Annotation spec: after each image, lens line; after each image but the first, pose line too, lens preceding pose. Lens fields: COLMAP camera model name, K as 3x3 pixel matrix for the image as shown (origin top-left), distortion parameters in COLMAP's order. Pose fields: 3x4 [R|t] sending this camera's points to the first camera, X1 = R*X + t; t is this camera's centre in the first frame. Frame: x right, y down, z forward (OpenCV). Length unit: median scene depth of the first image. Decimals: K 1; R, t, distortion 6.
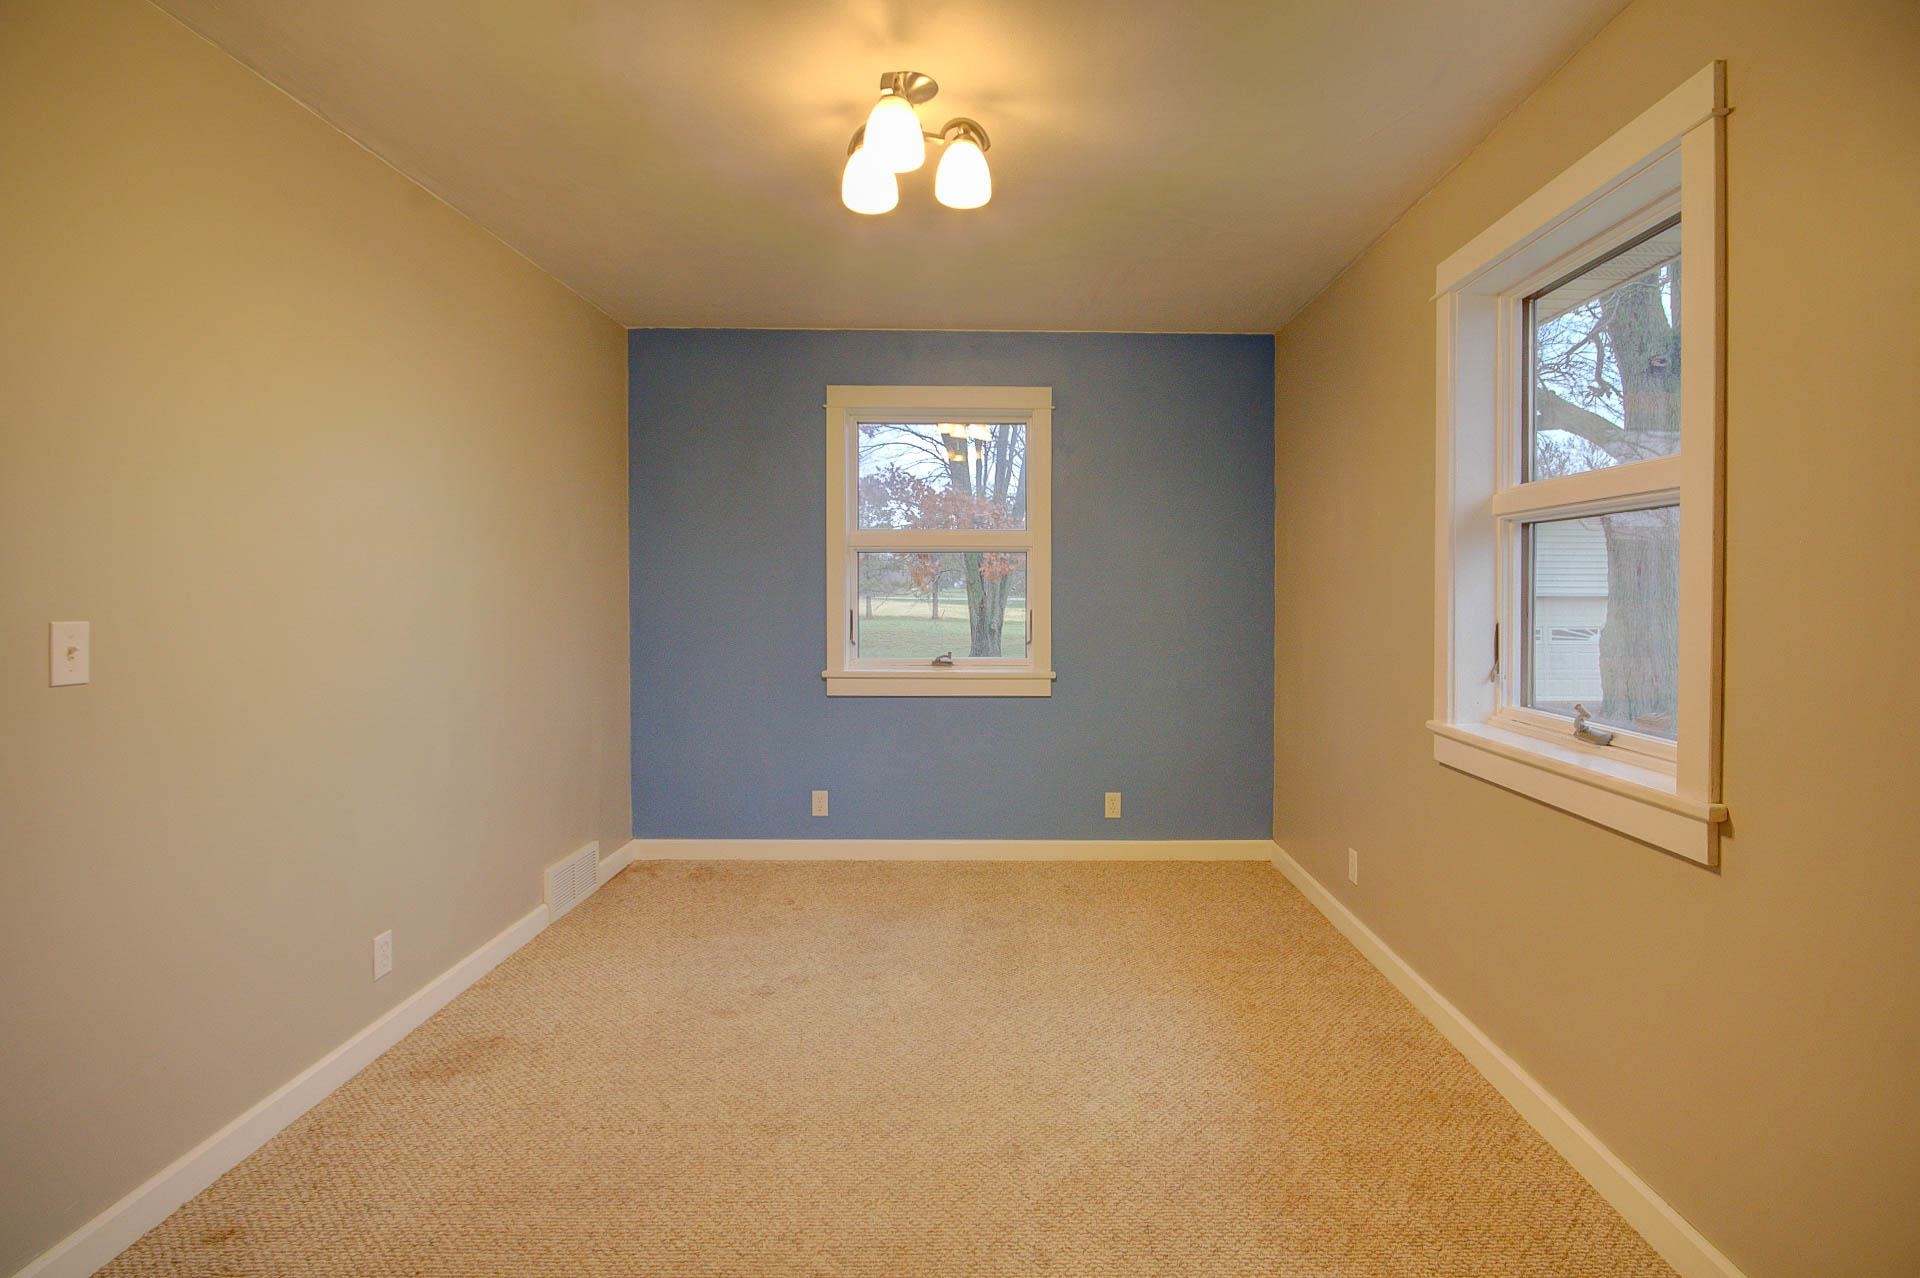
lens RADIAL K [[898.7, 0, 962.3], [0, 898.7, 591.1], [0, 0, 1]] dist [0.000812, 0.000082]
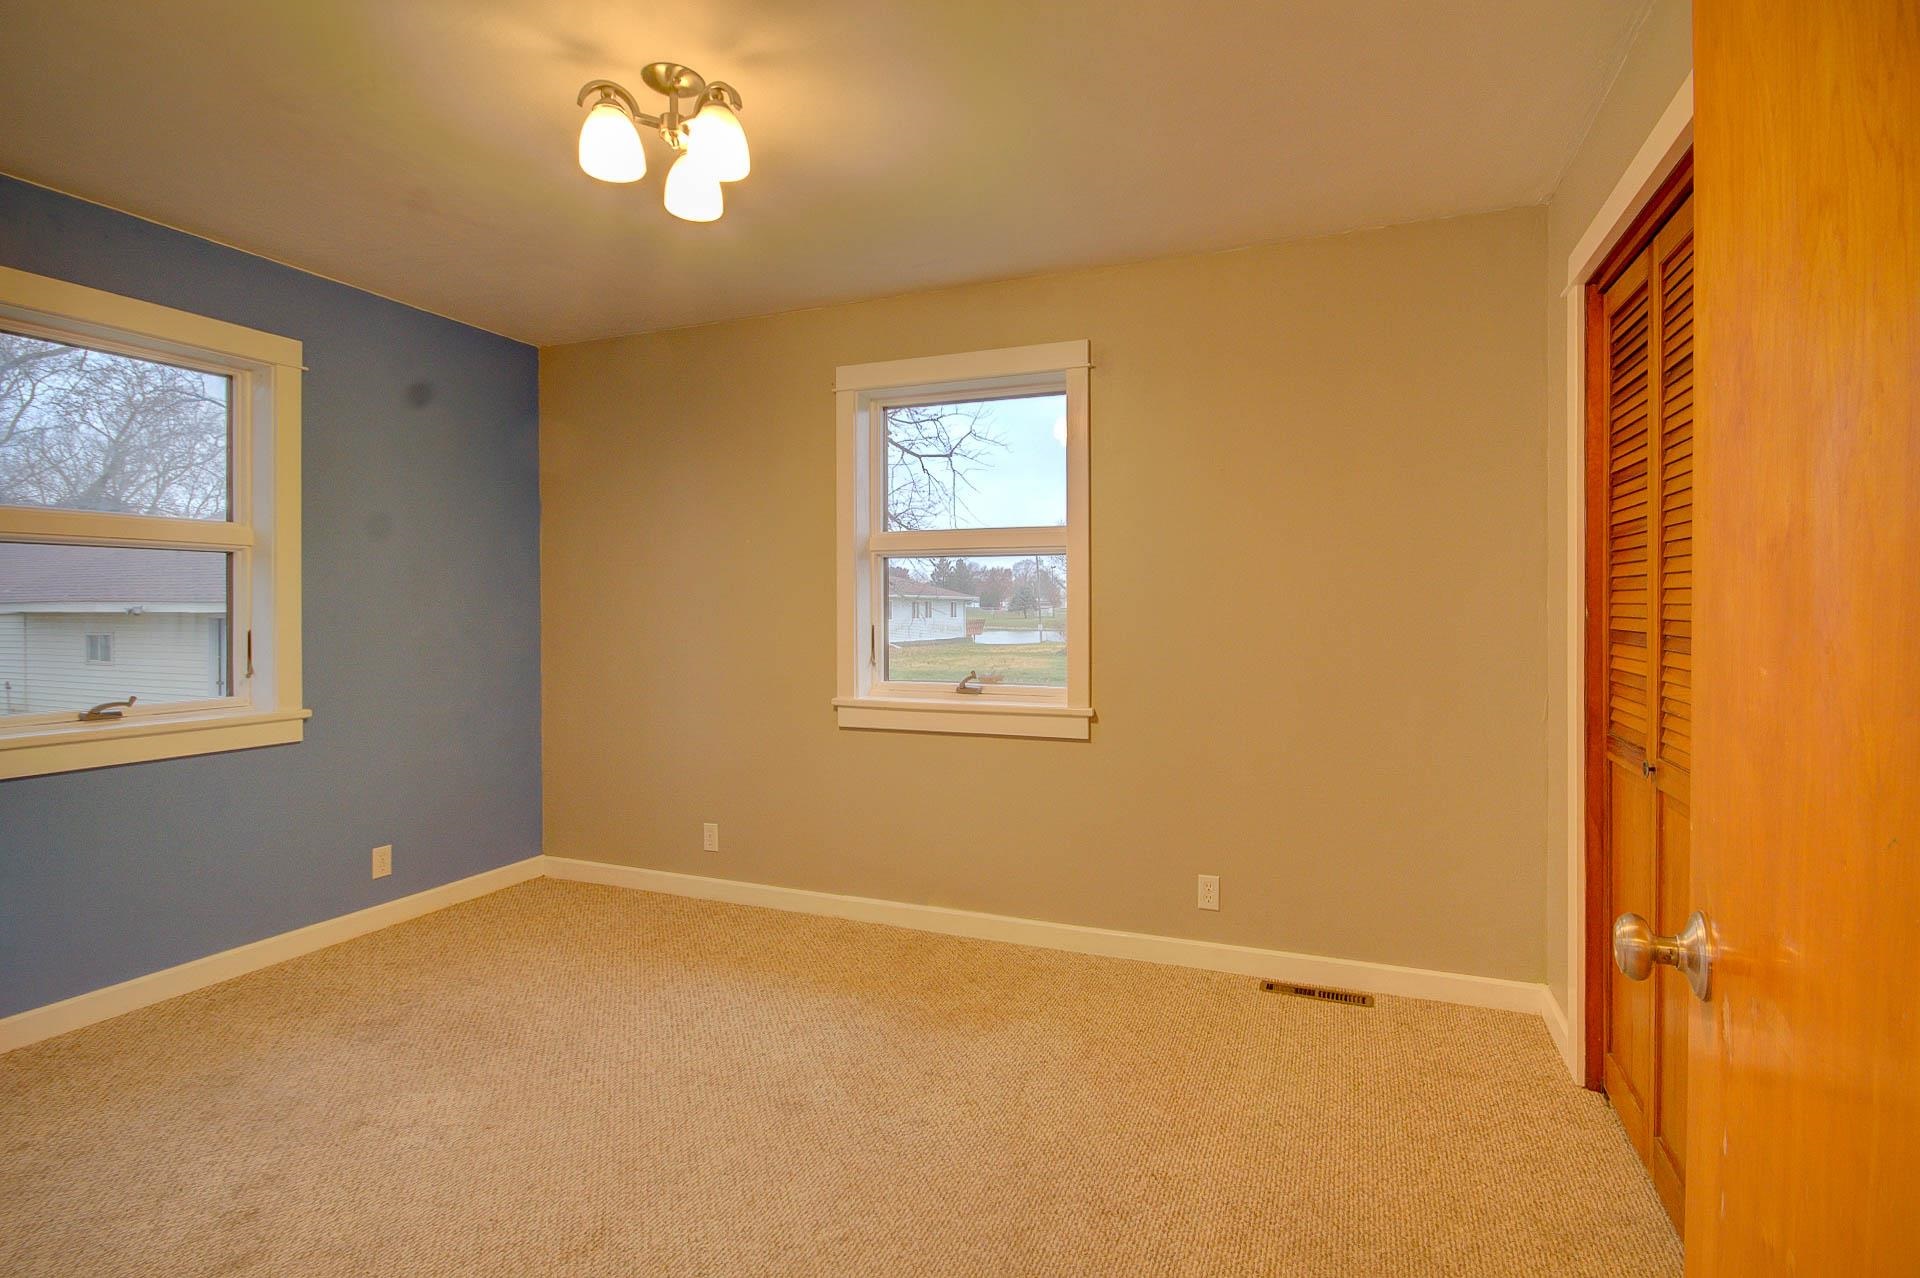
lens RADIAL K [[938.5, 0, 963.8], [0, 938.5, 607.2], [0, 0, 1]] dist [0.001003, 0.000194]
pose [[0.400003, -0.003523, 0.916507, -0.433227], [0.006634, 0.999978, 0.000949, 0.004258], [-0.916490, 0.005700, 0.400017, 0.159598]]
